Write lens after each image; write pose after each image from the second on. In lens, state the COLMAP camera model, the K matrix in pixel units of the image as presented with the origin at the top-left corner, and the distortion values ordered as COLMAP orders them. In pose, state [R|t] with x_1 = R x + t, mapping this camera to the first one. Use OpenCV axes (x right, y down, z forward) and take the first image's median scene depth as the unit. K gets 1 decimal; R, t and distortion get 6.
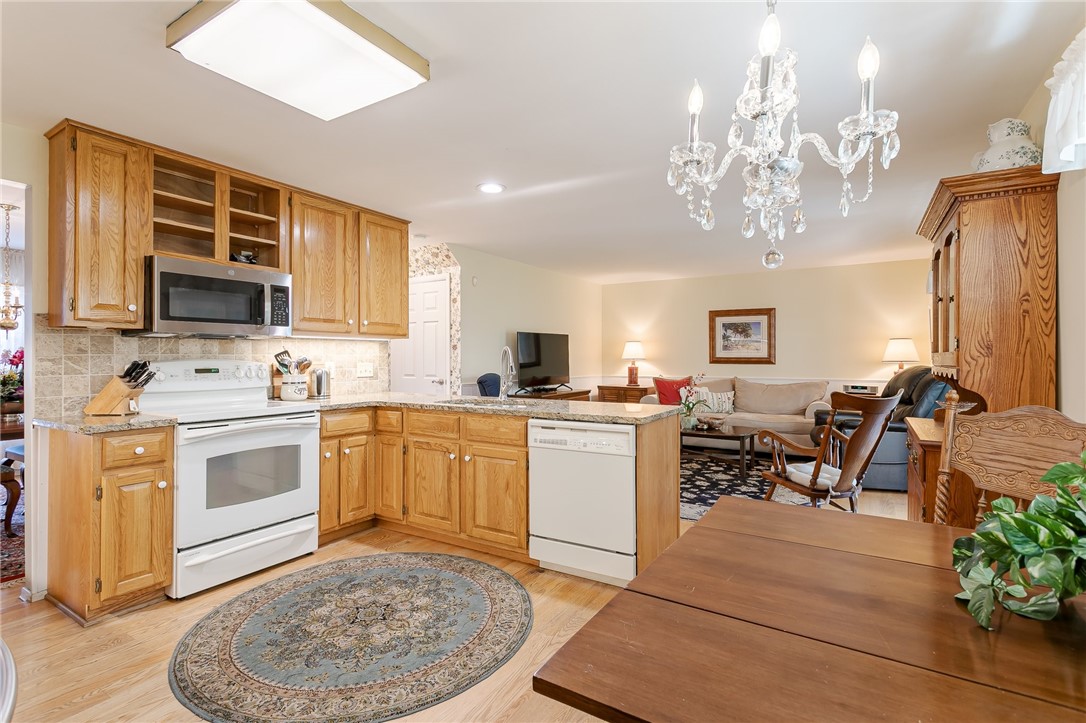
lens RADIAL K [[506.5, 0, 543.5], [0, 506.5, 356.8], [0, 0, 1]] dist [-0.002721, -0.000056]
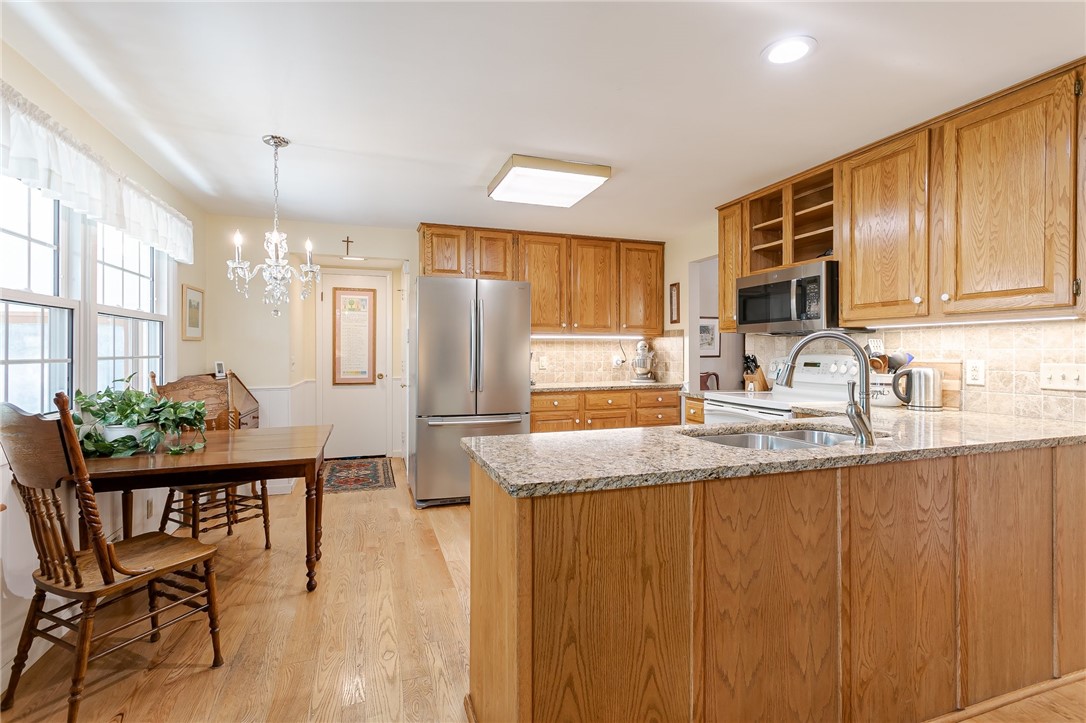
lens RADIAL K [[506.5, 0, 541.0], [0, 506.5, 355.9], [0, 0, 1]] dist [-0.002721, -0.000056]
pose [[-0.636381, 0.006882, -0.771344, 0.537316], [0.000152, 0.999961, 0.008796, -0.000948], [0.771375, 0.005481, -0.636358, 1.224247]]
